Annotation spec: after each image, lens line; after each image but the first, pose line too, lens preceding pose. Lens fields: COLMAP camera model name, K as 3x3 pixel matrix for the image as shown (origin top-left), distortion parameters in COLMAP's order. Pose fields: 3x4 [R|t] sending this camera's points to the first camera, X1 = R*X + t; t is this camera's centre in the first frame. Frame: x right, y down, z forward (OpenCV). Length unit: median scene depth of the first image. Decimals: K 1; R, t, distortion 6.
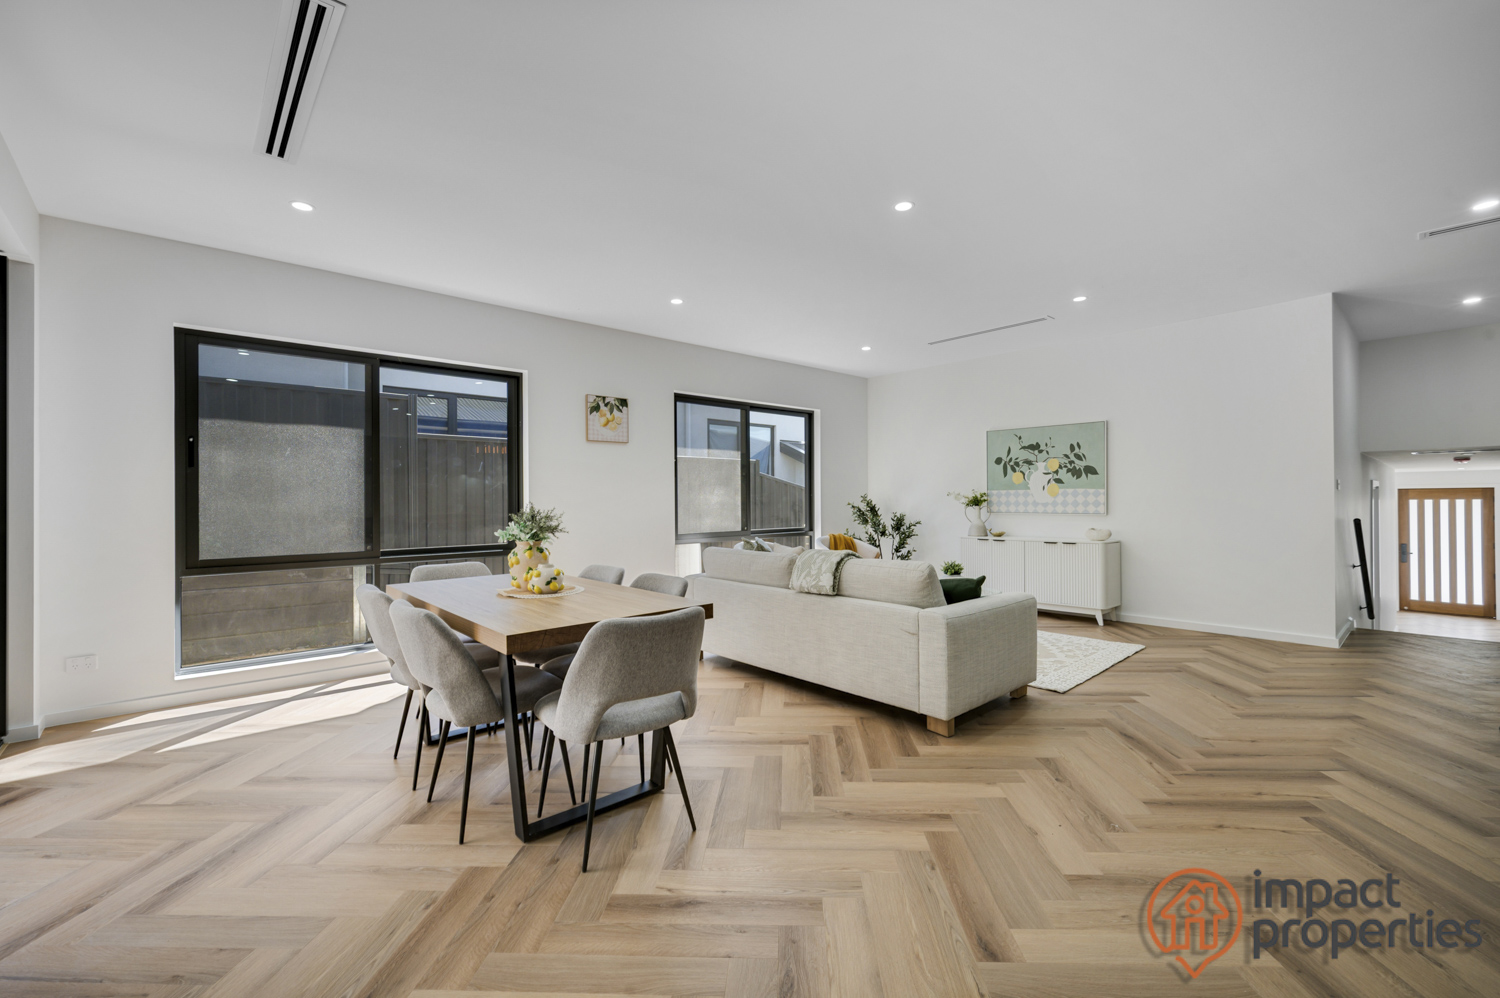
lens RADIAL K [[651.9, 0, 790.5], [0, 651.9, 496.7], [0, 0, 1]] dist [0.000756, 0.000346]
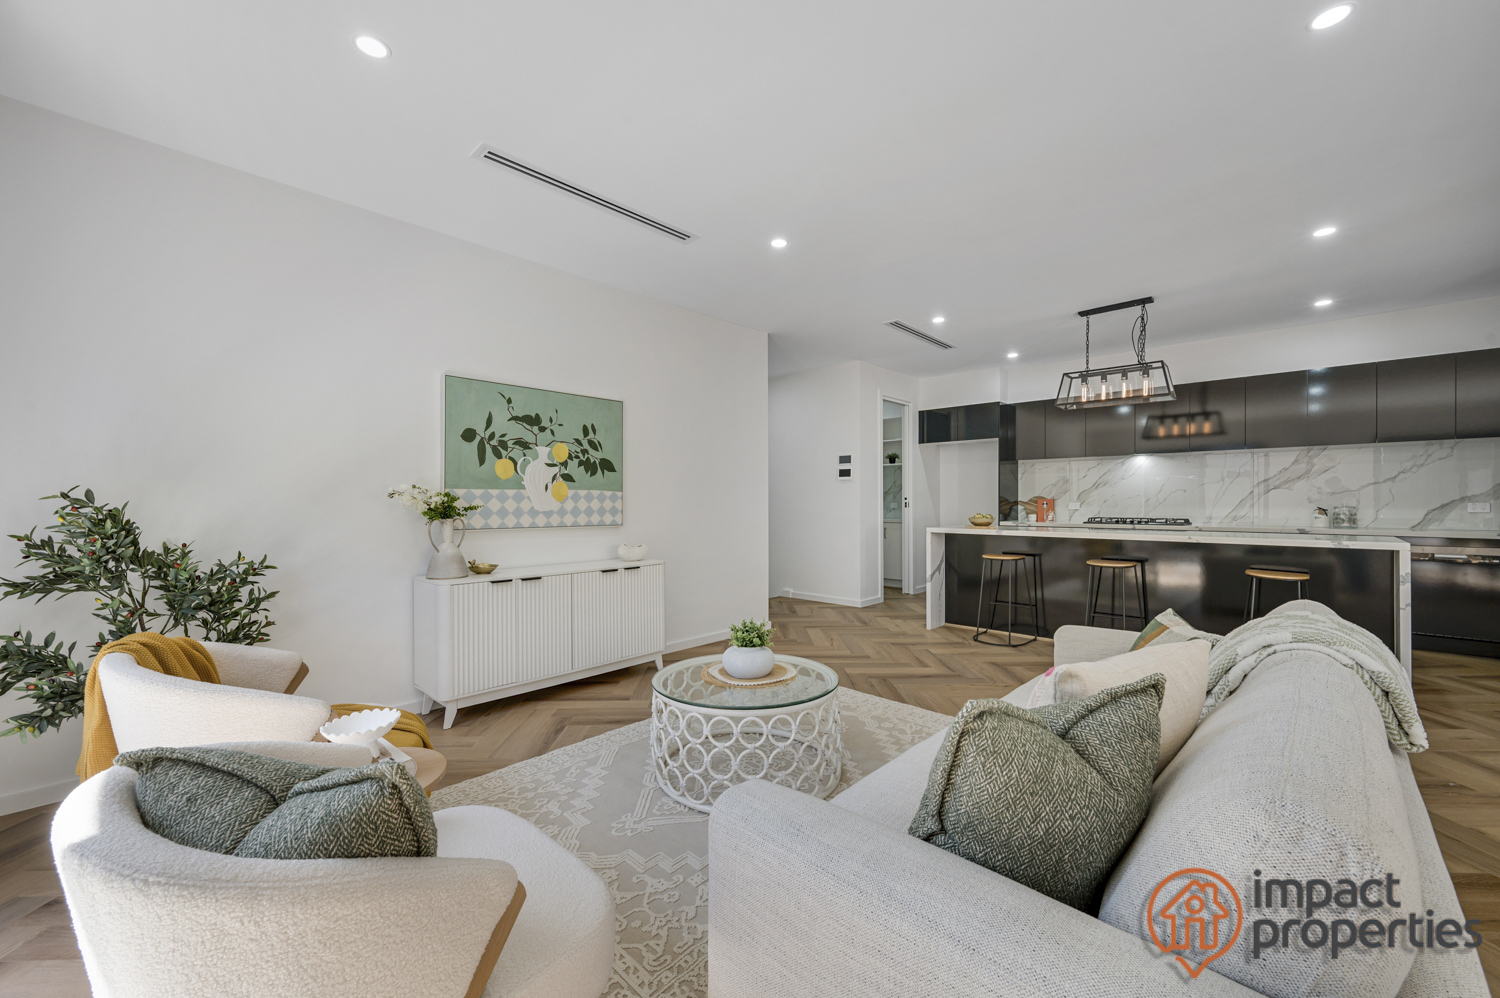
lens RADIAL K [[586.0, 0, 751.3], [0, 586.0, 505.1], [0, 0, 1]] dist [-0.002252, -0.000062]
pose [[-0.050126, 0.002546, 0.998740, -0.191633], [-0.001052, 0.999996, -0.002602, 0.004957], [-0.998742, -0.001181, -0.050123, 0.837749]]
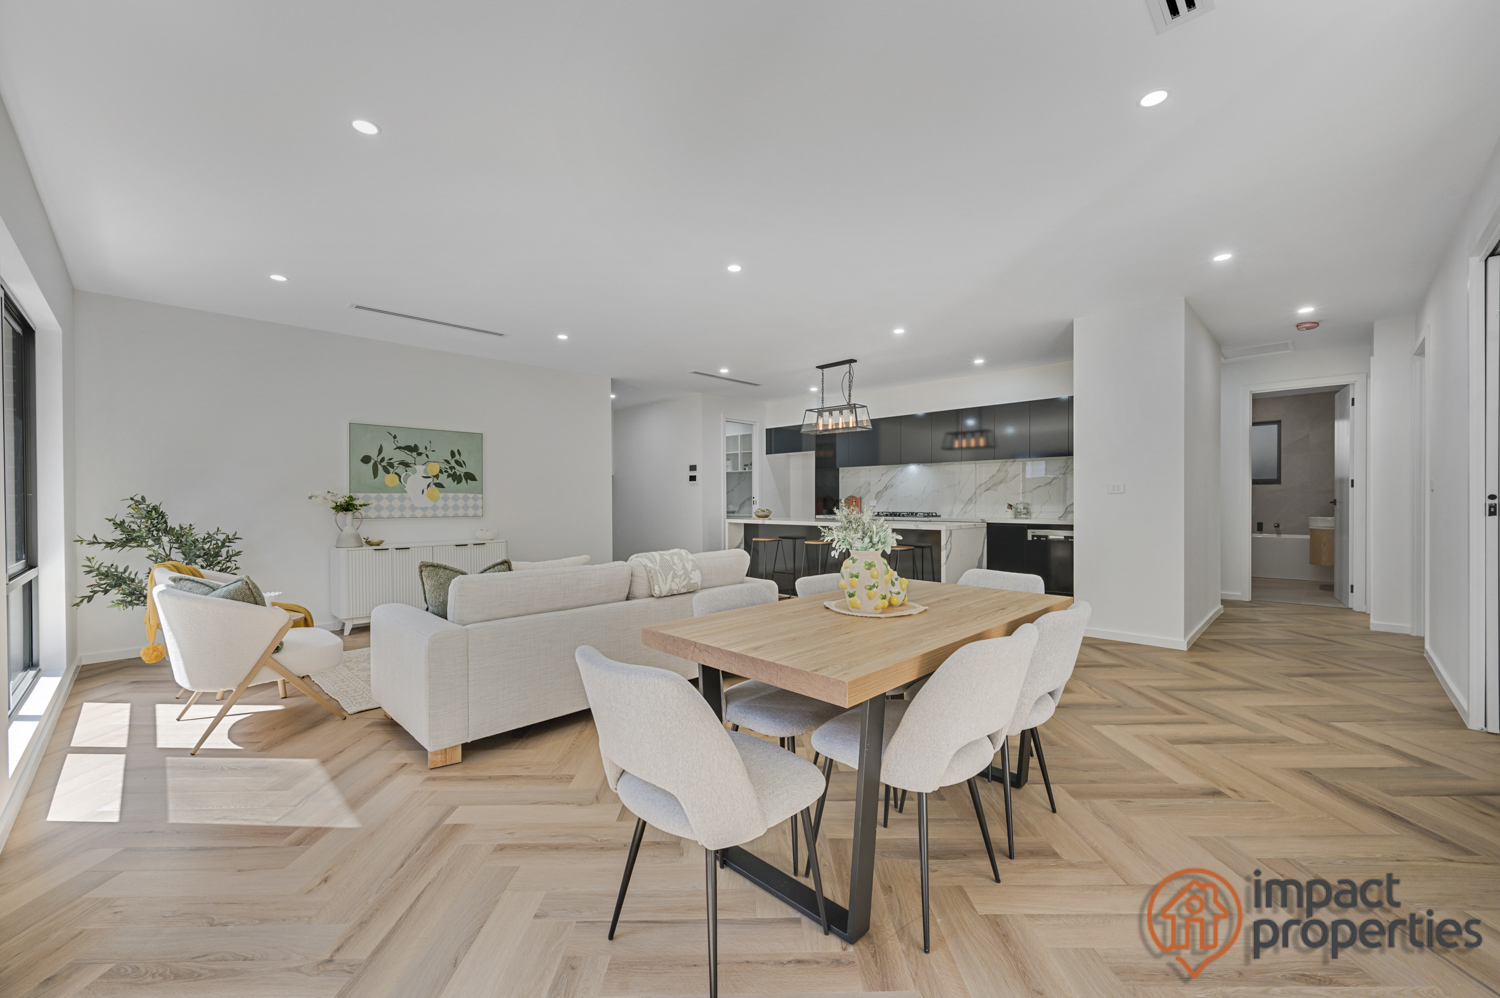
lens RADIAL K [[586.0, 0, 751.3], [0, 586.0, 505.1], [0, 0, 1]] dist [-0.002252, -0.000062]
pose [[-0.049000, -0.000958, 0.998798, -0.519986], [0.000899, 0.999999, 0.001004, 0.006186], [-0.998798, 0.000947, -0.048999, 0.555302]]
